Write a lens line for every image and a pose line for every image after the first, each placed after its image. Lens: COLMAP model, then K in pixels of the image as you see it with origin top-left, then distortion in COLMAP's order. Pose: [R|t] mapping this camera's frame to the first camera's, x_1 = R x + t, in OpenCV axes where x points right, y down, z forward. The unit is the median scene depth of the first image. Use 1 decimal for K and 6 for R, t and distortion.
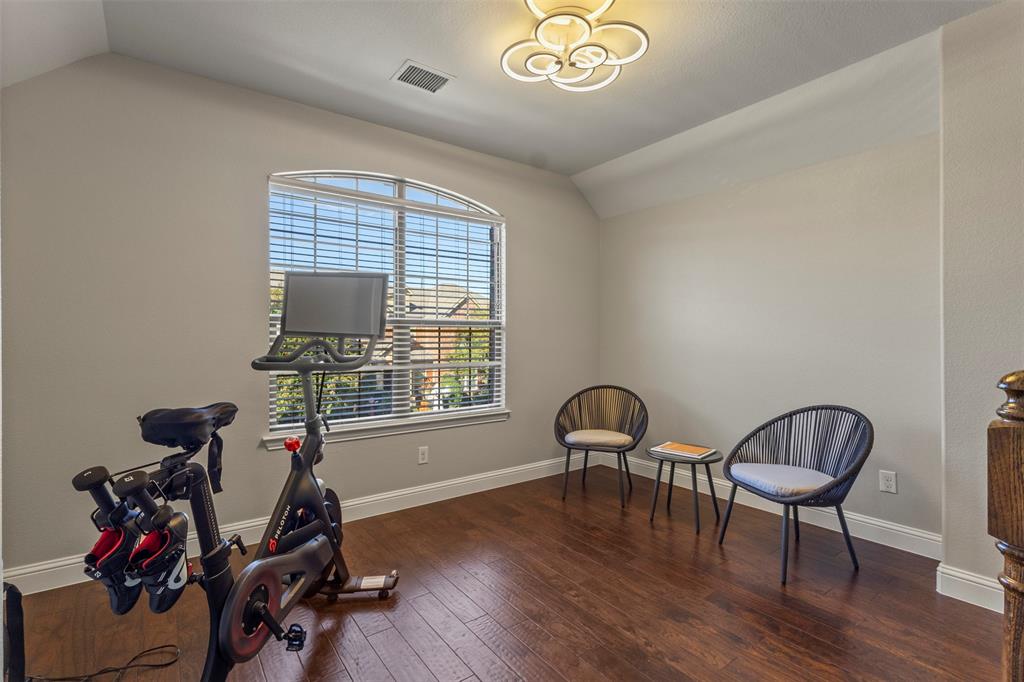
lens RADIAL K [[474.3, 0, 512.1], [0, 474.3, 336.9], [0, 0, 1]] dist [0.001228, 0.003157]
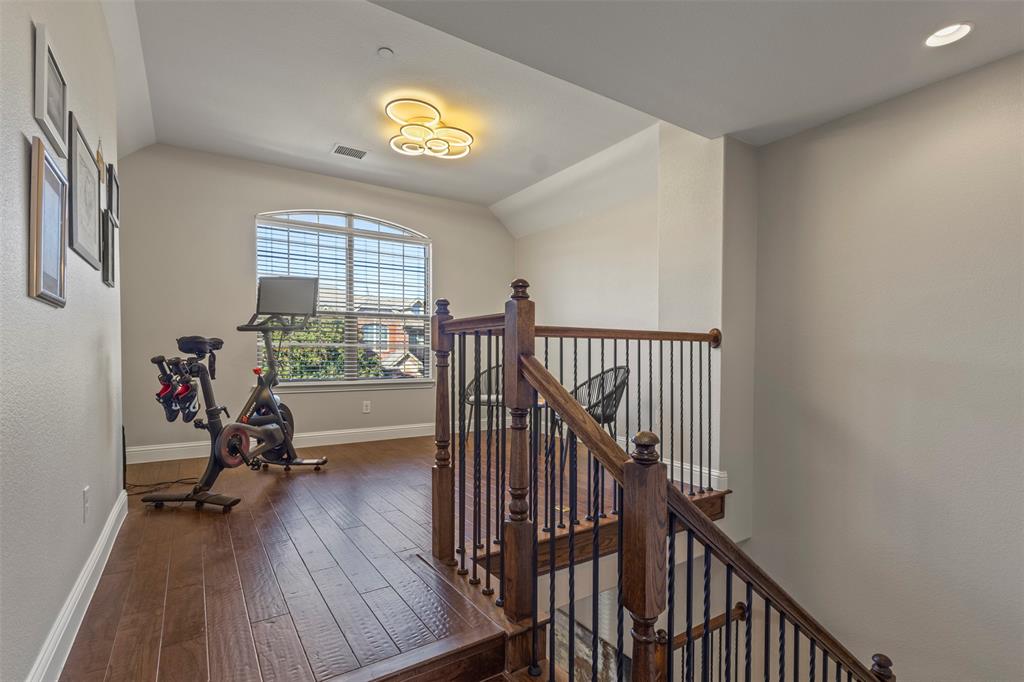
lens RADIAL K [[474.3, 0, 509.3], [0, 474.3, 360.2], [0, 0, 1]] dist [0.001228, 0.003157]
pose [[0.998867, 0.002828, -0.047513, 0.459172], [-0.001954, 0.999829, 0.018414, 0.118272], [0.047557, -0.018300, 0.998701, -0.602144]]
